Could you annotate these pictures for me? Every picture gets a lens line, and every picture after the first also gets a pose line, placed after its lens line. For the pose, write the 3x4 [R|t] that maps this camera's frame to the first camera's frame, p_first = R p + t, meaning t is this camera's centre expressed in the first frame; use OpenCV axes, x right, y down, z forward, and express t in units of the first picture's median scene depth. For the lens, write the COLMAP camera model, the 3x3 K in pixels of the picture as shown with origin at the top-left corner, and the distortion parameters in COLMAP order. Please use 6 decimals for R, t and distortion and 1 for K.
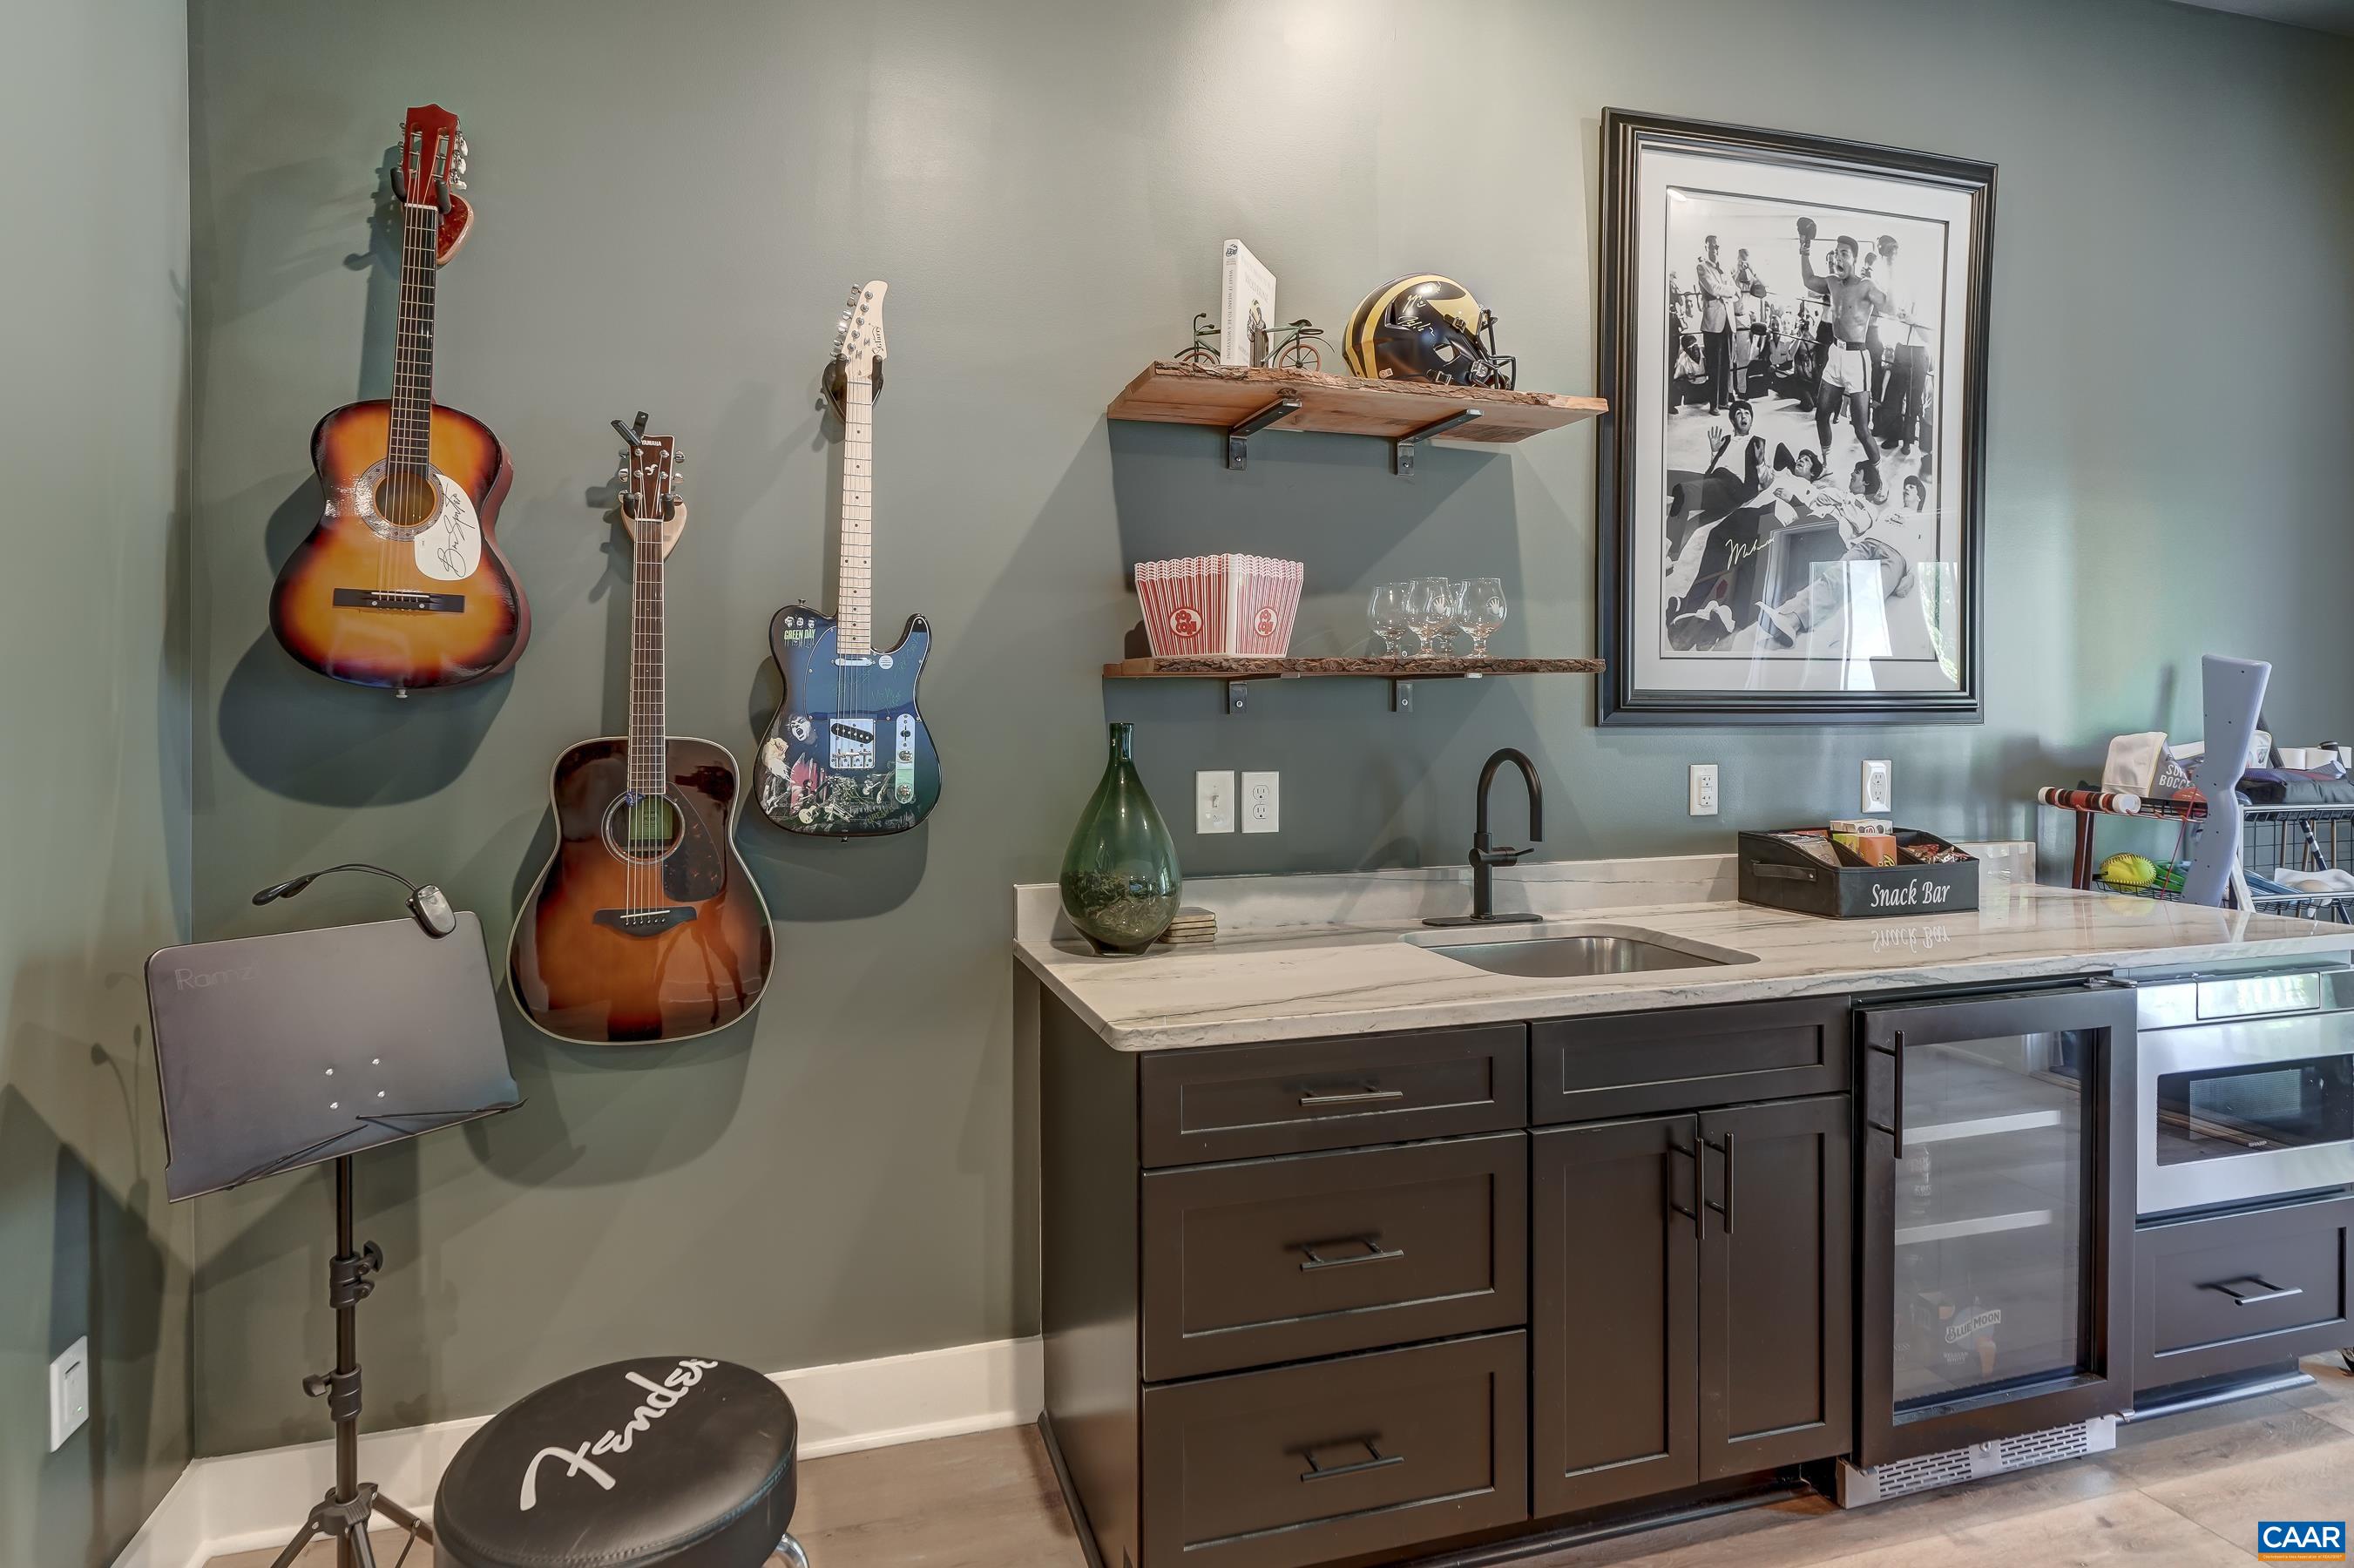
lens RADIAL K [[1110.5, 0, 1076.6], [0, 1110.5, 720.3], [0, 0, 1]] dist [-0.000534, 0.000377]
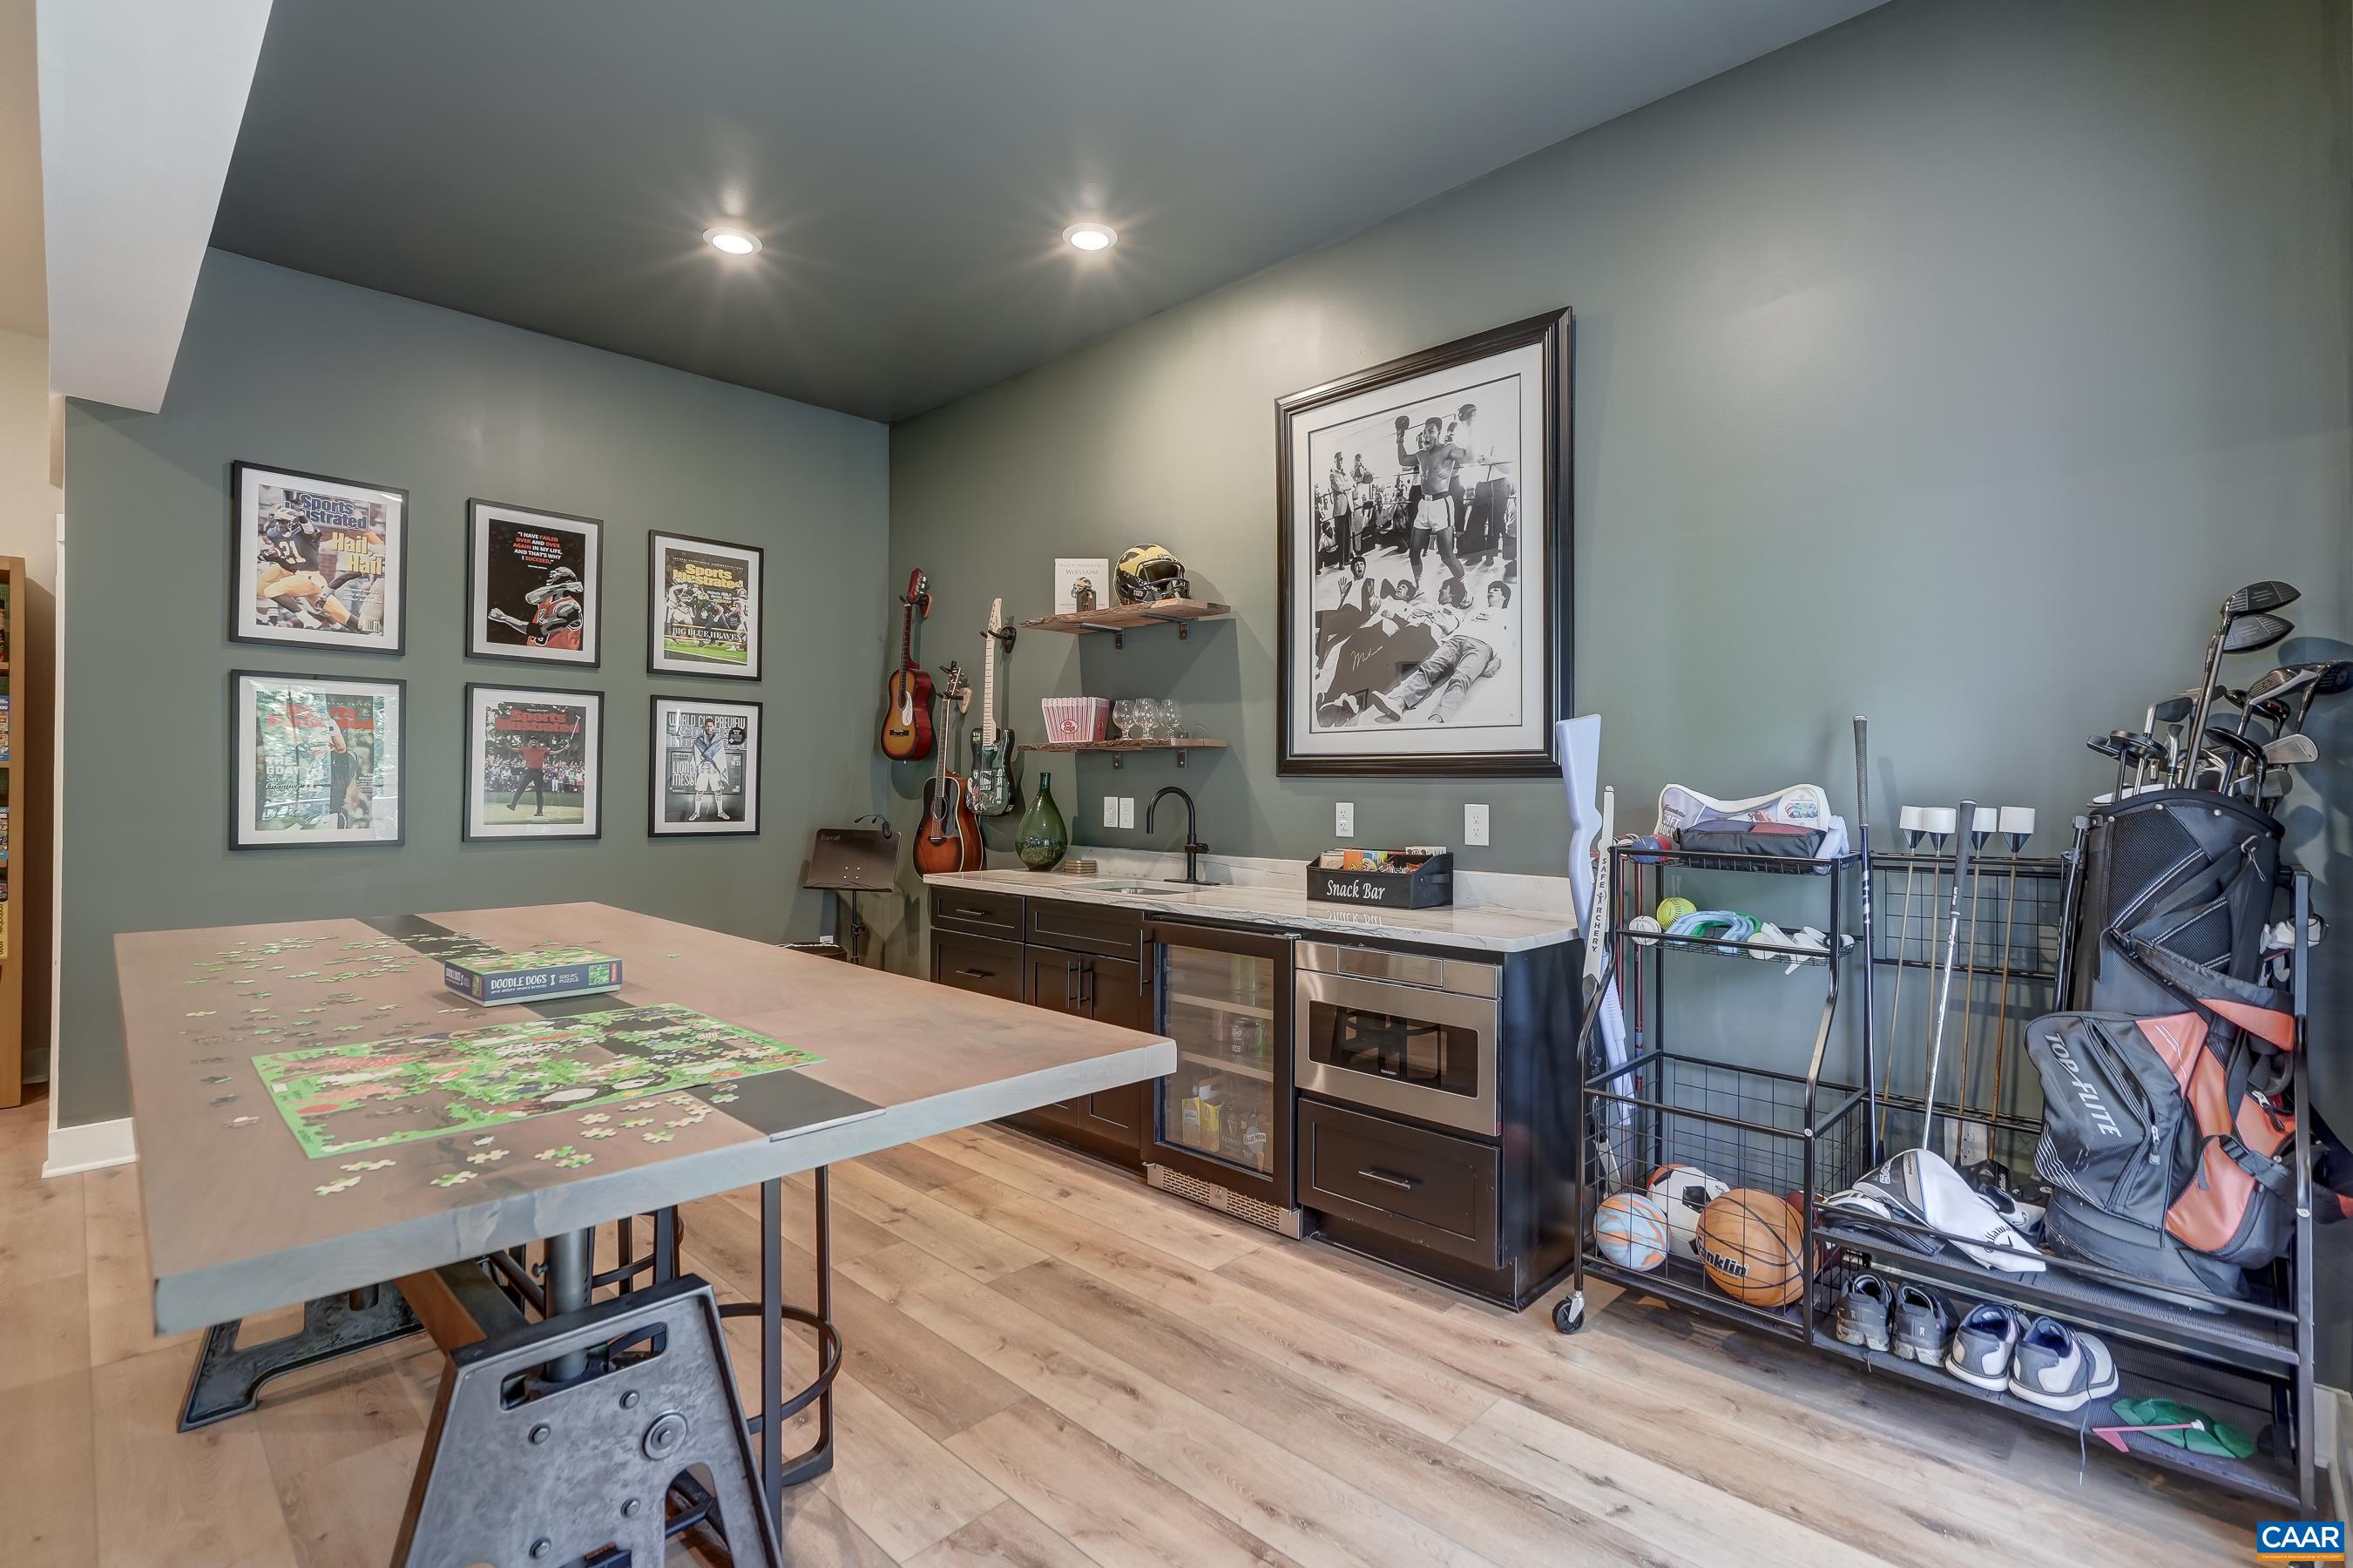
lens RADIAL K [[1083.9, 0, 1170.1], [0, 1083.9, 781.8], [0, 0, 1]] dist [0.000950, 0.000635]
pose [[0.521013, 0.005907, -0.853529, 1.715119], [-0.015409, 0.999878, -0.002486, 0.019380], [0.853410, 0.014448, 0.521040, 0.040722]]
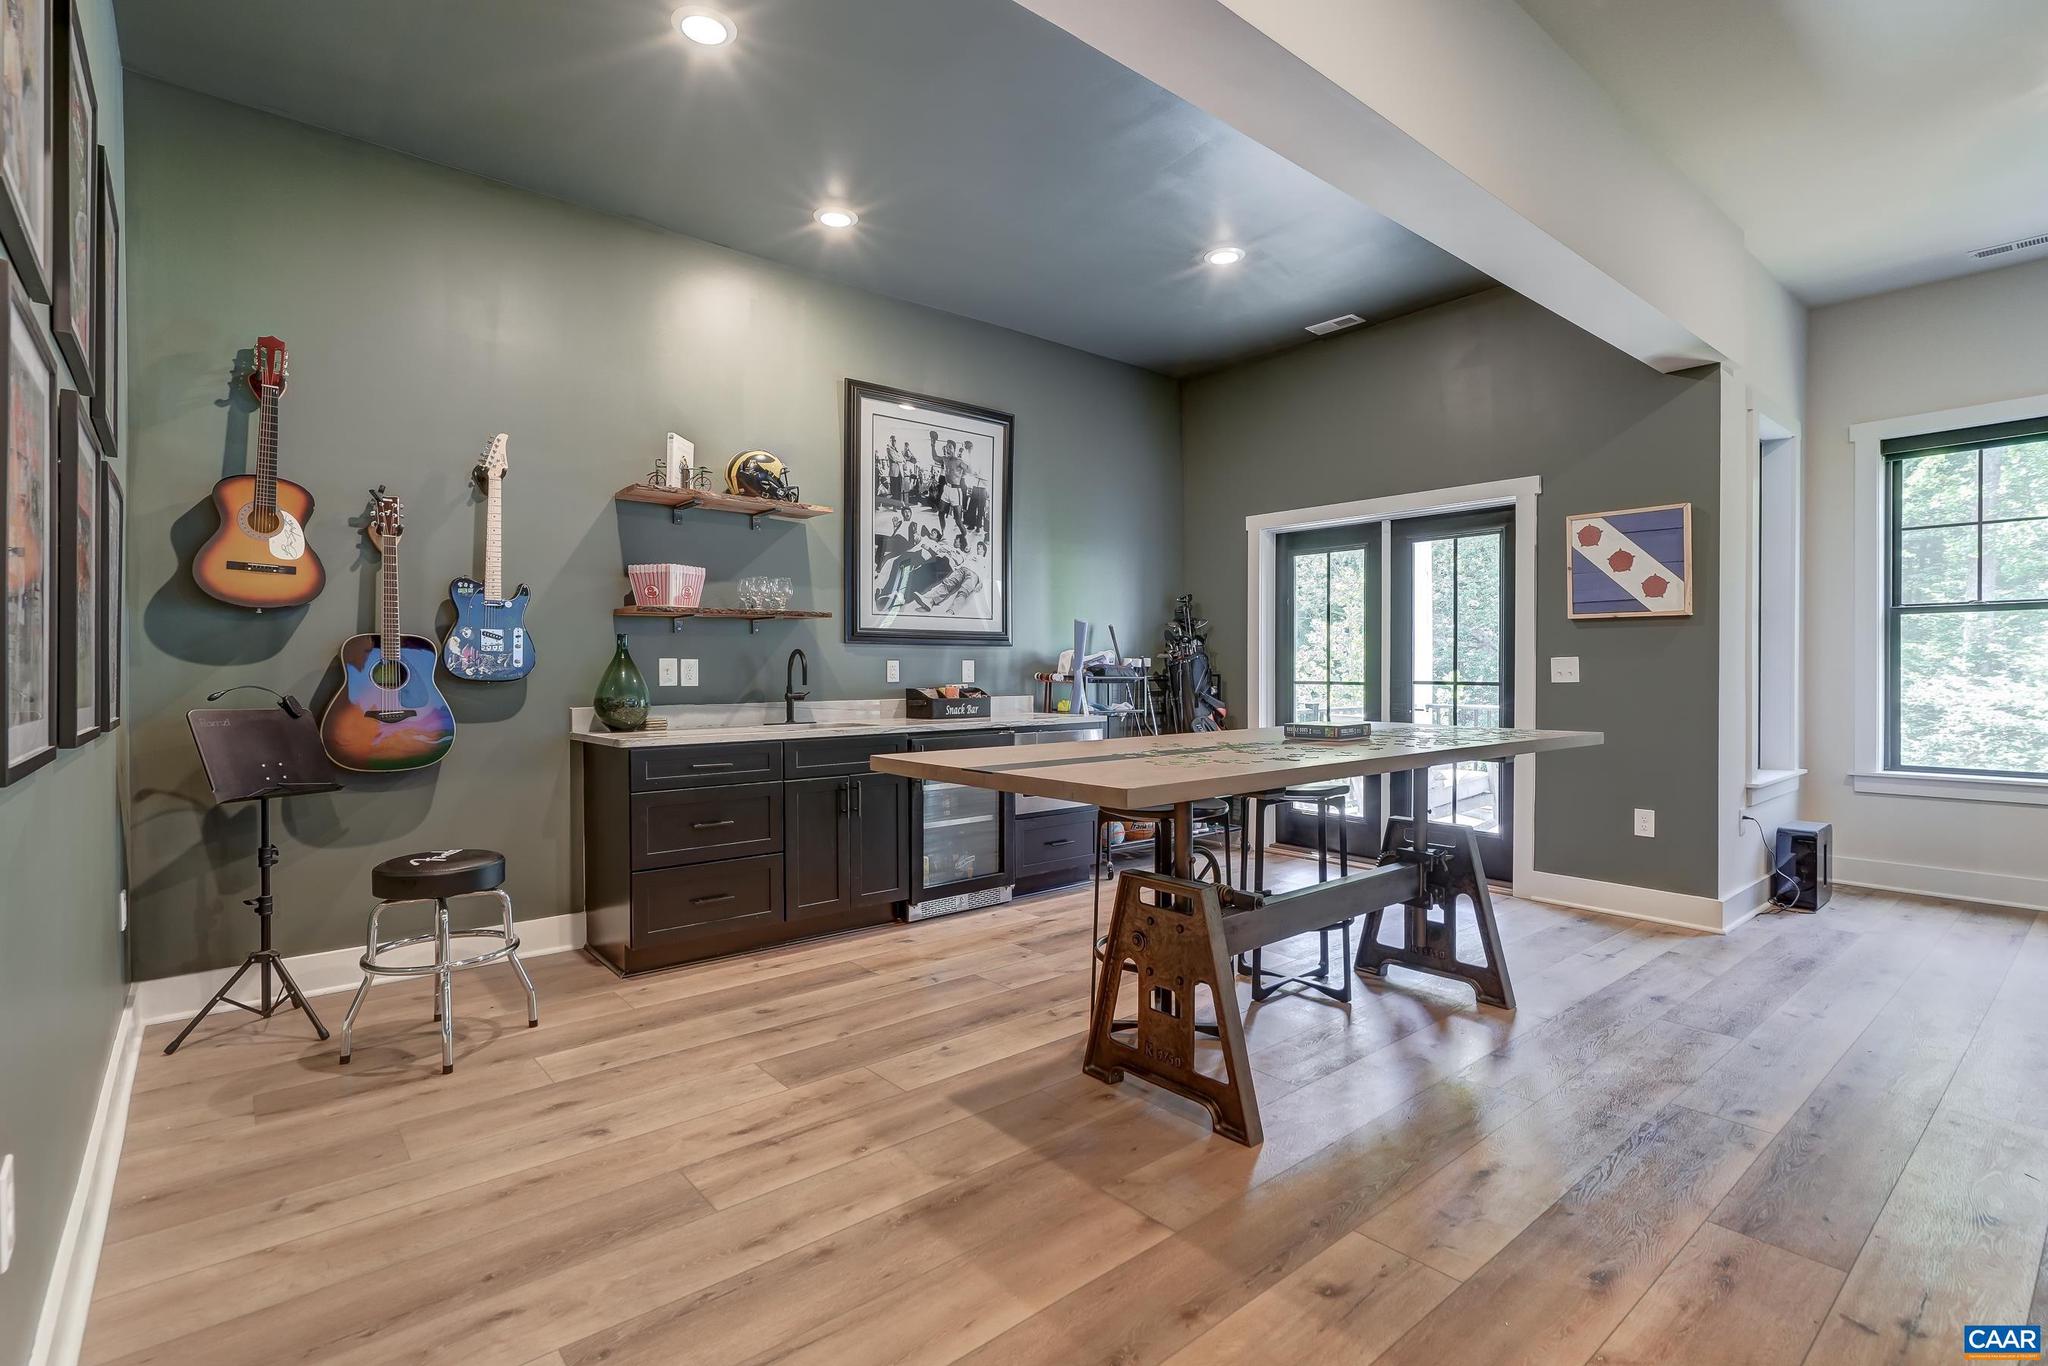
lens RADIAL K [[943.5, 0, 1018.4], [0, 943.5, 681.1], [0, 0, 1]] dist [0.000950, 0.000635]
pose [[0.905872, -0.004408, 0.423529, -0.037344], [0.005573, 0.999983, -0.001512, 0.088609], [-0.423515, 0.003730, 0.905881, -0.924092]]
